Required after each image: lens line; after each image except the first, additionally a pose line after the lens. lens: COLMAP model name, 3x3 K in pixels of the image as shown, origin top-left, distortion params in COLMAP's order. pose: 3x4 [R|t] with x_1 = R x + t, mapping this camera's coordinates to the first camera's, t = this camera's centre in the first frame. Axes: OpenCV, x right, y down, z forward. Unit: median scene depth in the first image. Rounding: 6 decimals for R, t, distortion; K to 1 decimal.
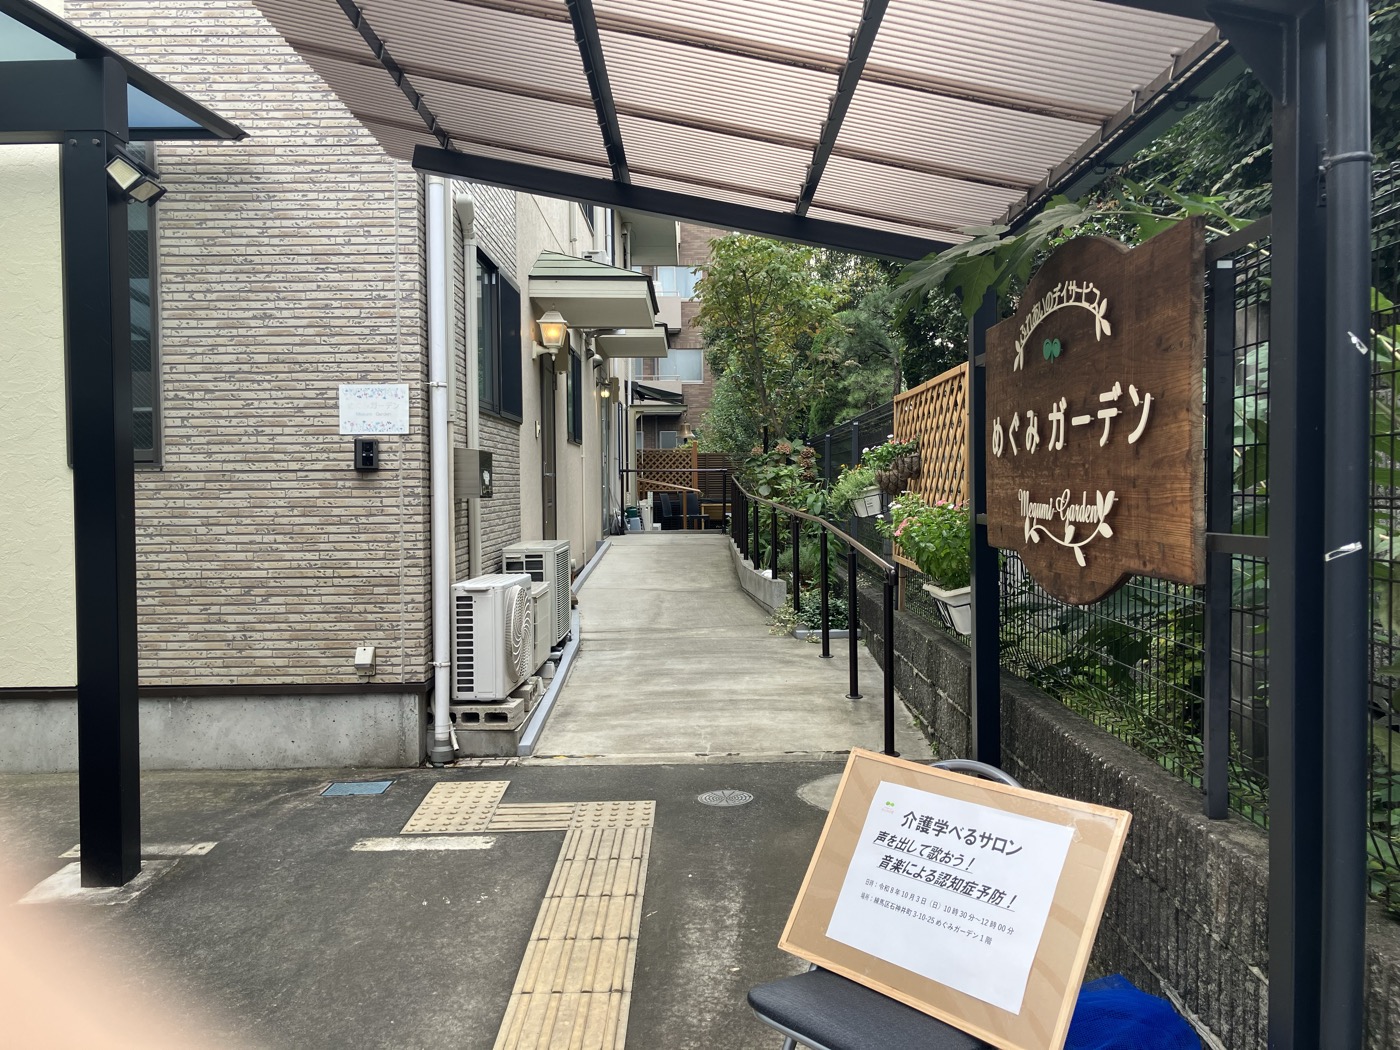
lens RADIAL K [[1155.4, 0, 702.2], [0, 1155.4, 497.4], [0, 0, 1]] dist [0.054479, -0.100473]
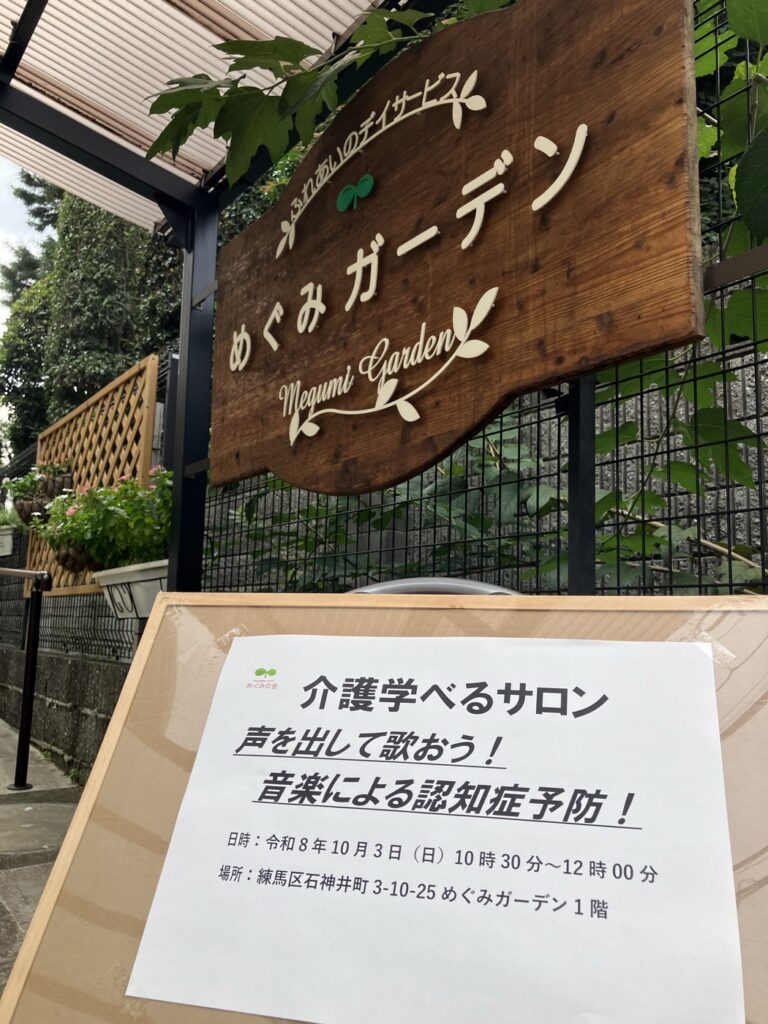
lens RADIAL K [[845.1, 0, 384.0], [0, 845.1, 512.0], [0, 0, 1]] dist [0.054479, -0.100473]
pose [[0.817124, 0.106382, 0.566560, -0.004067], [-0.022319, 0.987926, -0.153313, 0.261427], [-0.576029, 0.112631, 0.809632, 0.707260]]
